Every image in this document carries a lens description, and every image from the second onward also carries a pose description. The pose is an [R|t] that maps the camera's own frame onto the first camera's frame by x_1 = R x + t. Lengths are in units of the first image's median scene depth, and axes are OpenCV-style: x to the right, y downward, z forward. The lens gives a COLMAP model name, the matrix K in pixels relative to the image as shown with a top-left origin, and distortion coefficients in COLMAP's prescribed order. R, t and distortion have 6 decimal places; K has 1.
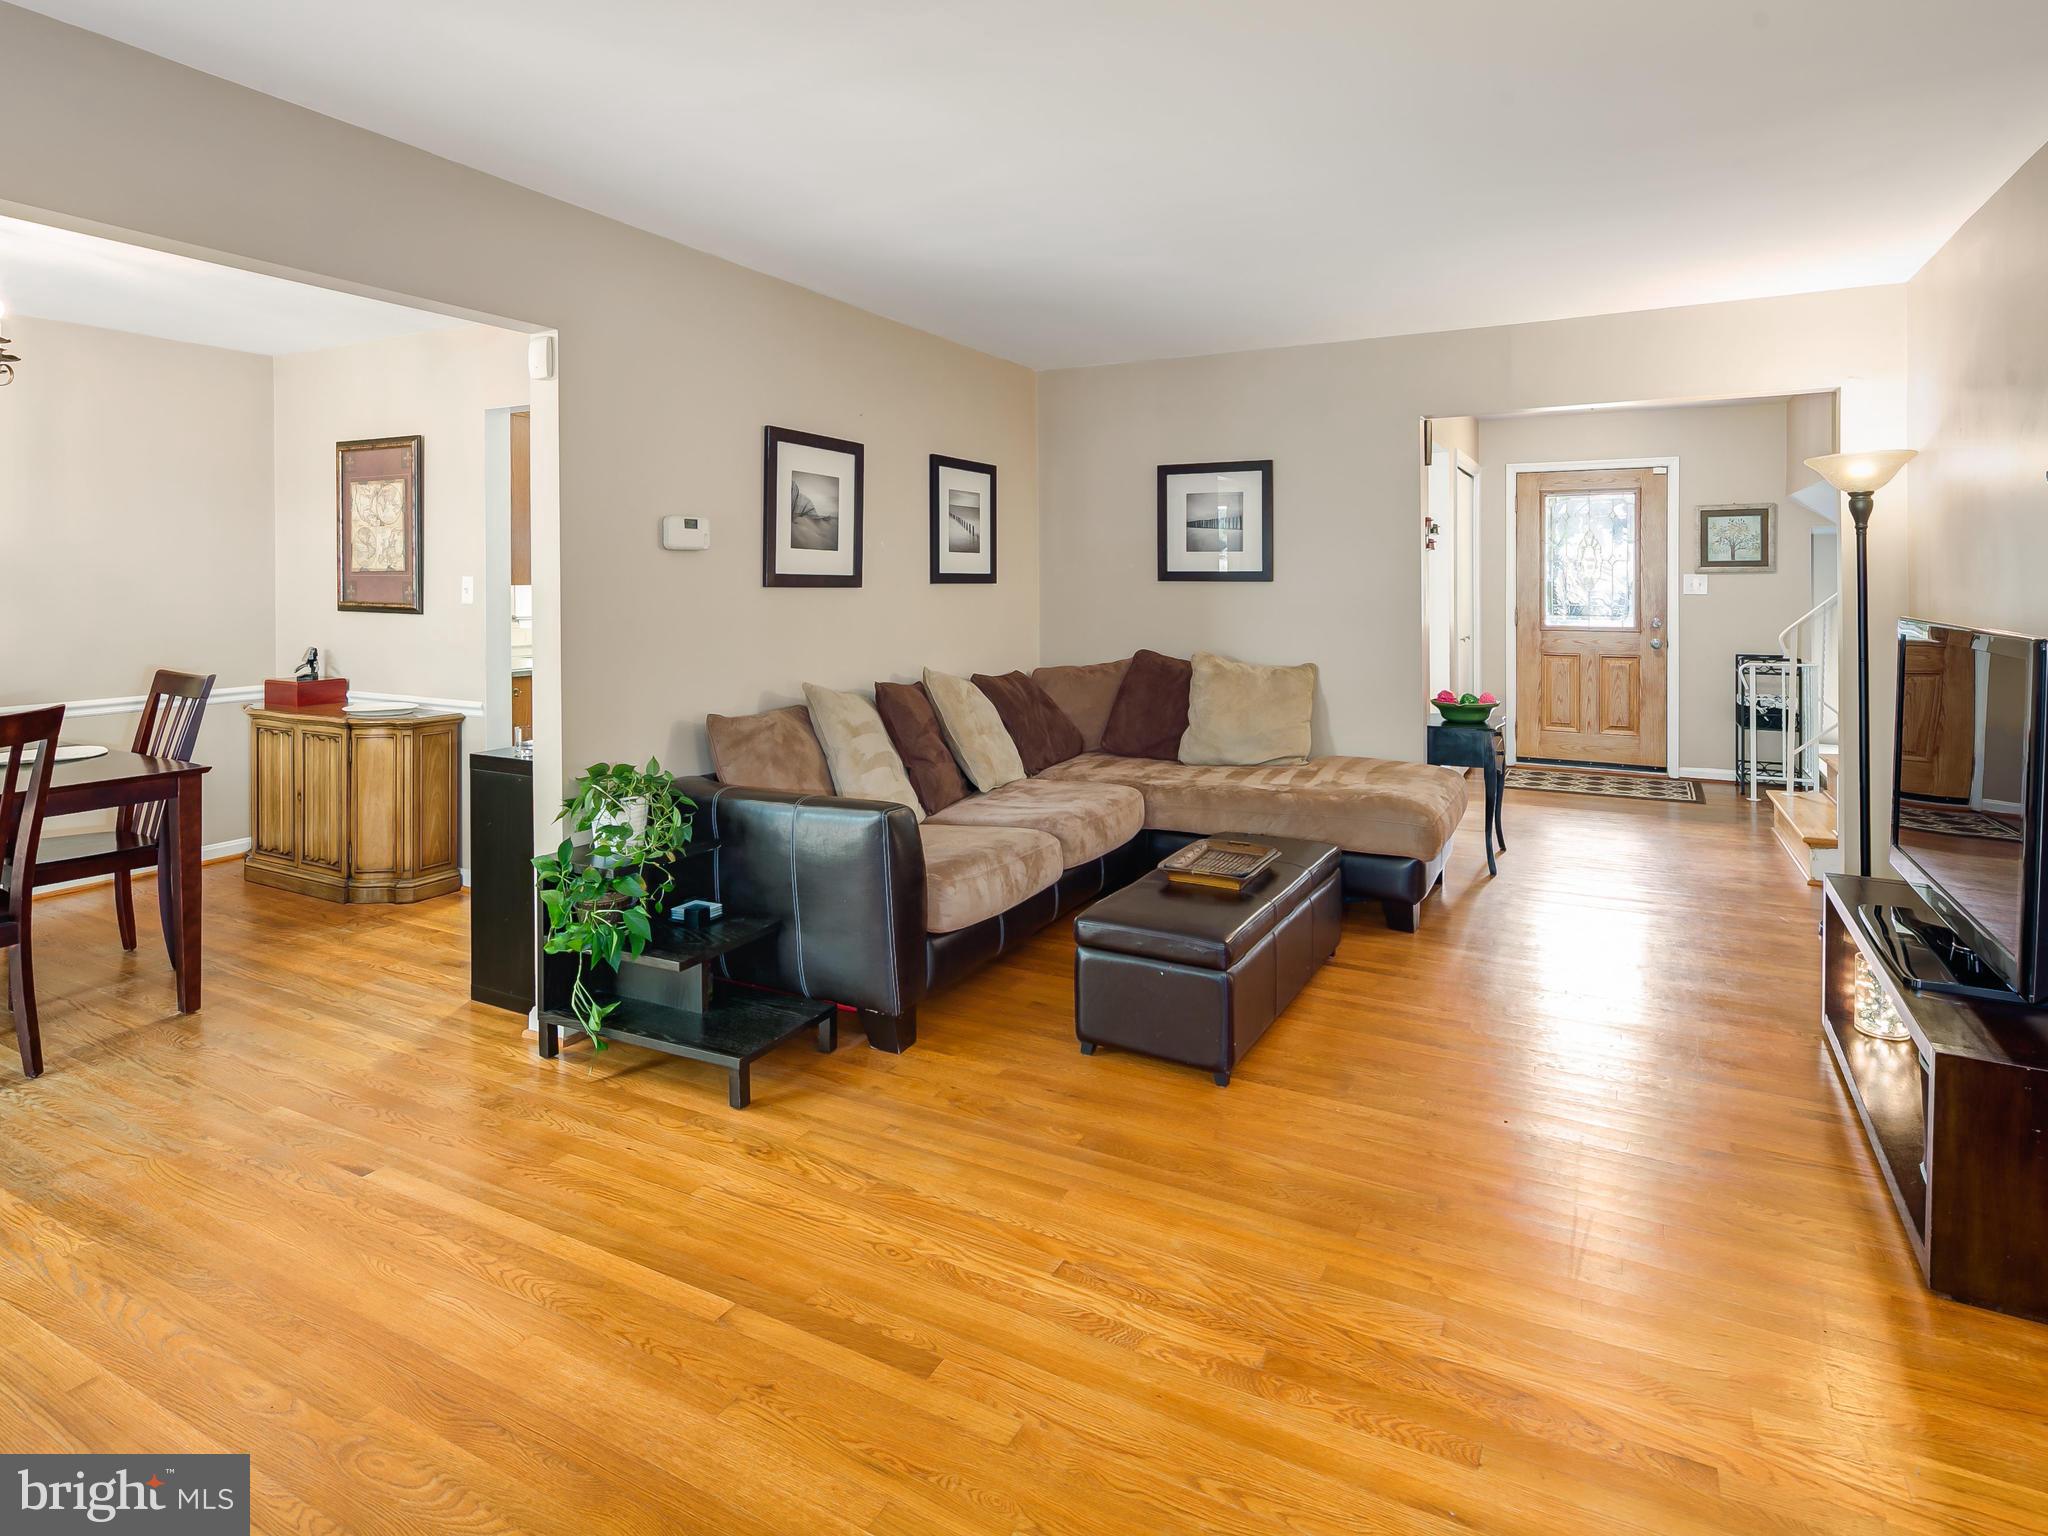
lens RADIAL K [[1118.9, 0, 1013.8], [0, 1118.9, 606.7], [0, 0, 1]] dist [-0.001459, 0.000065]
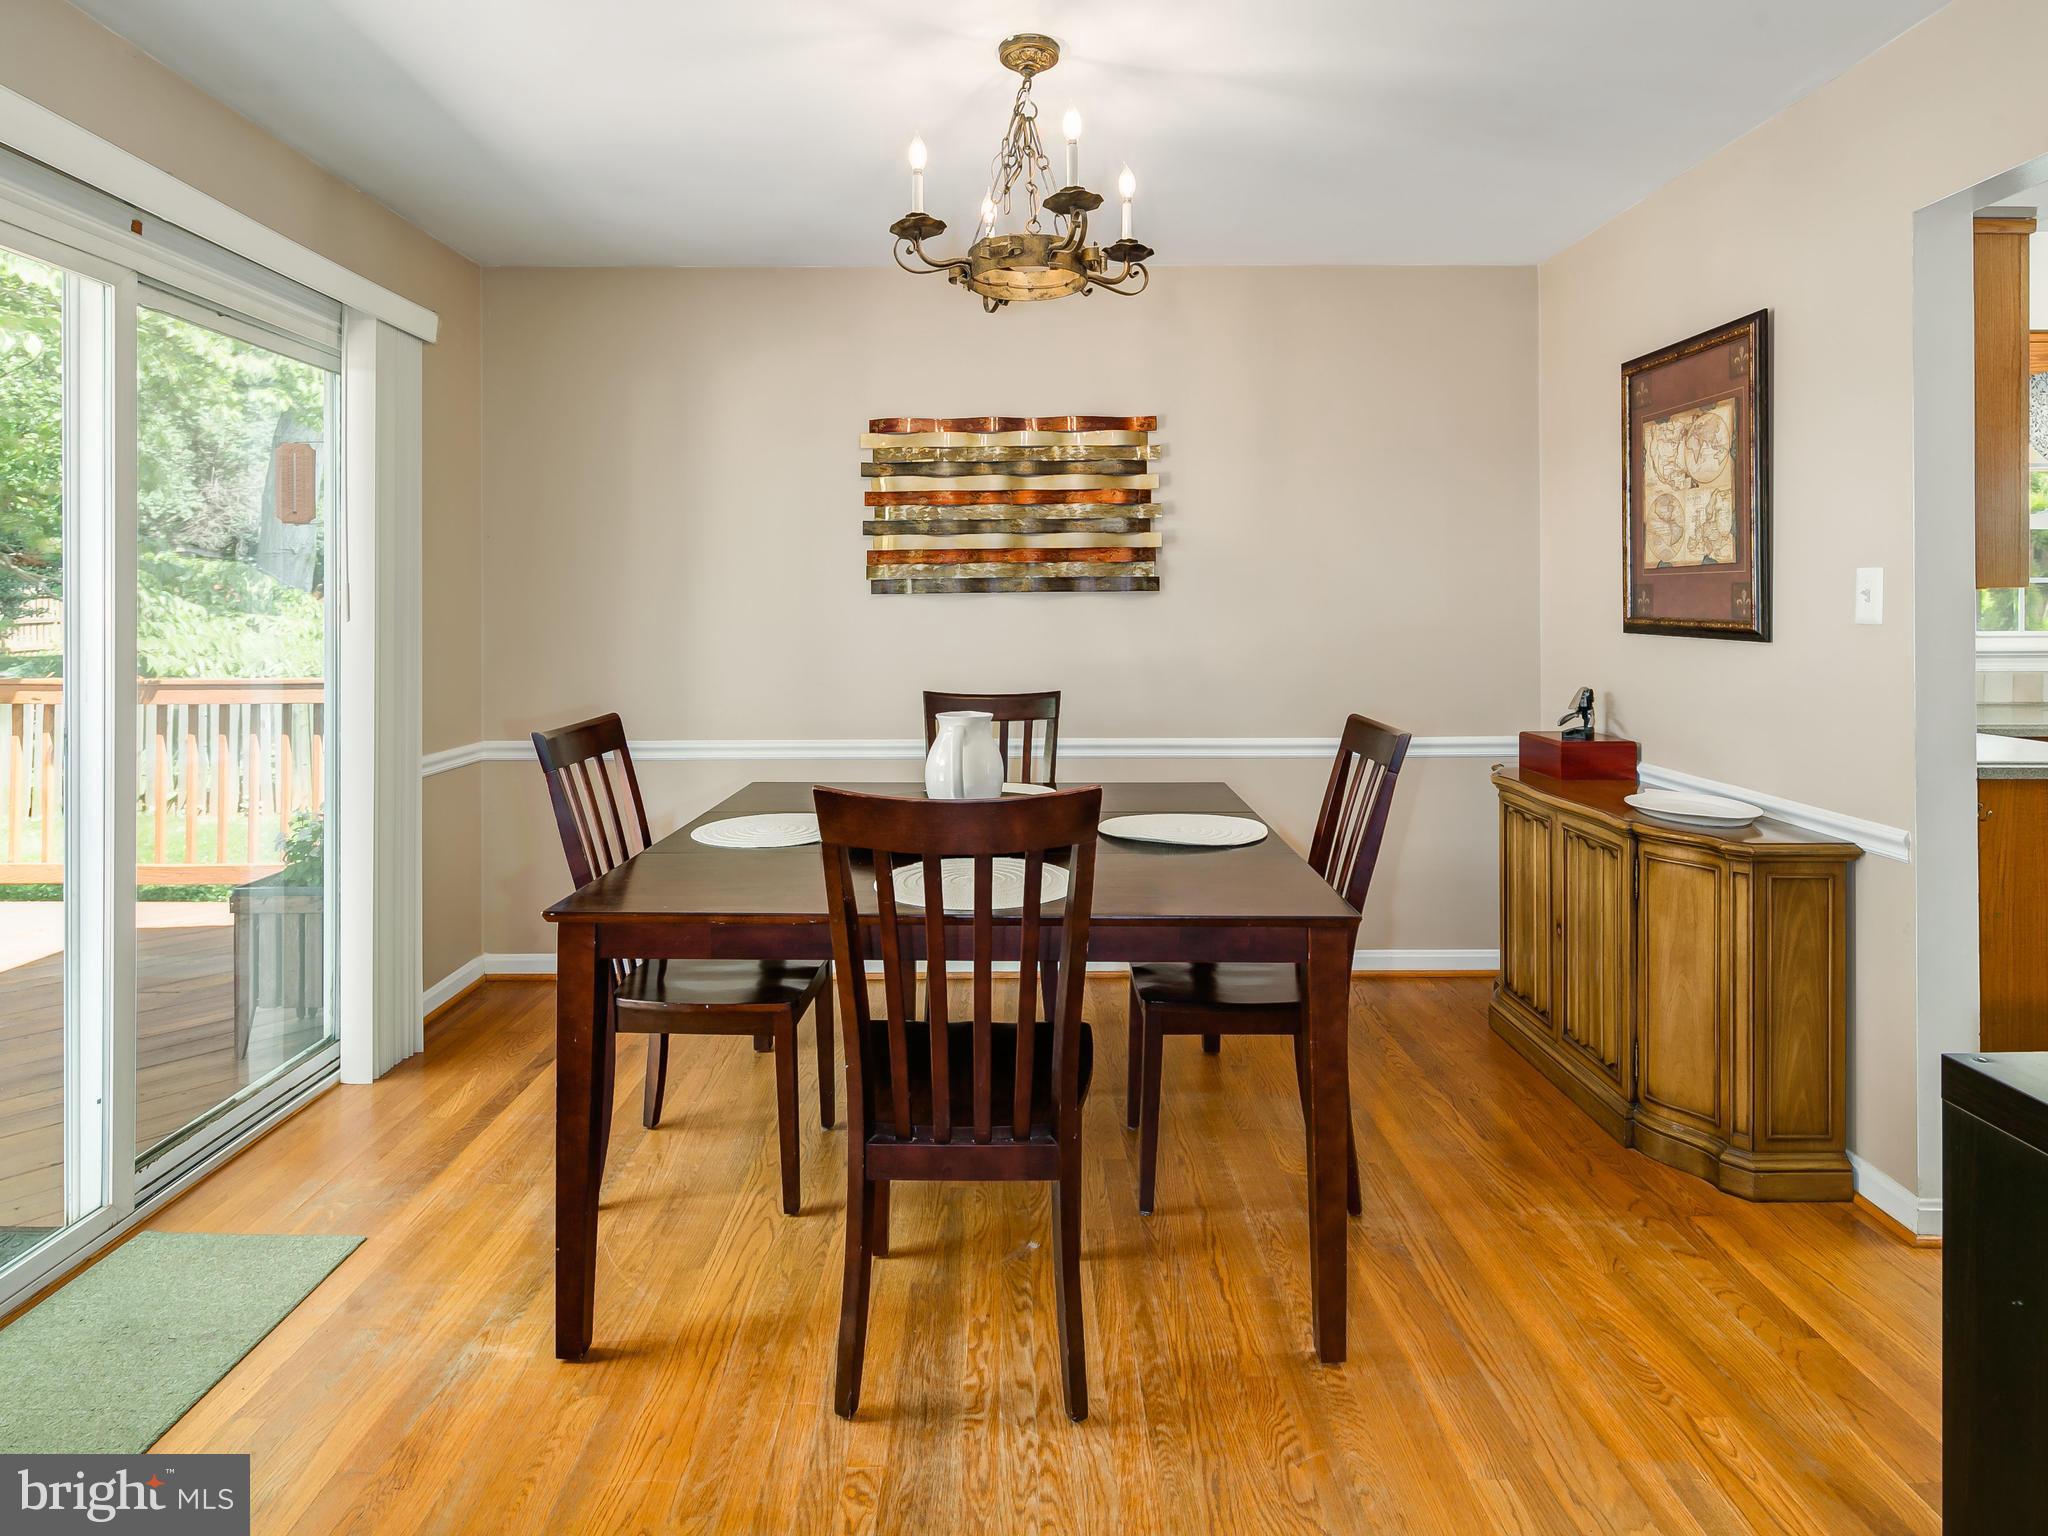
lens RADIAL K [[1118.9, 0, 1013.8], [0, 1118.9, 606.7], [0, 0, 1]] dist [-0.001459, 0.000065]
pose [[0.480486, -0.005206, -0.876987, -0.231877], [-0.003055, 0.999966, -0.007609, -0.004737], [0.876997, 0.006335, 0.480454, 0.422784]]
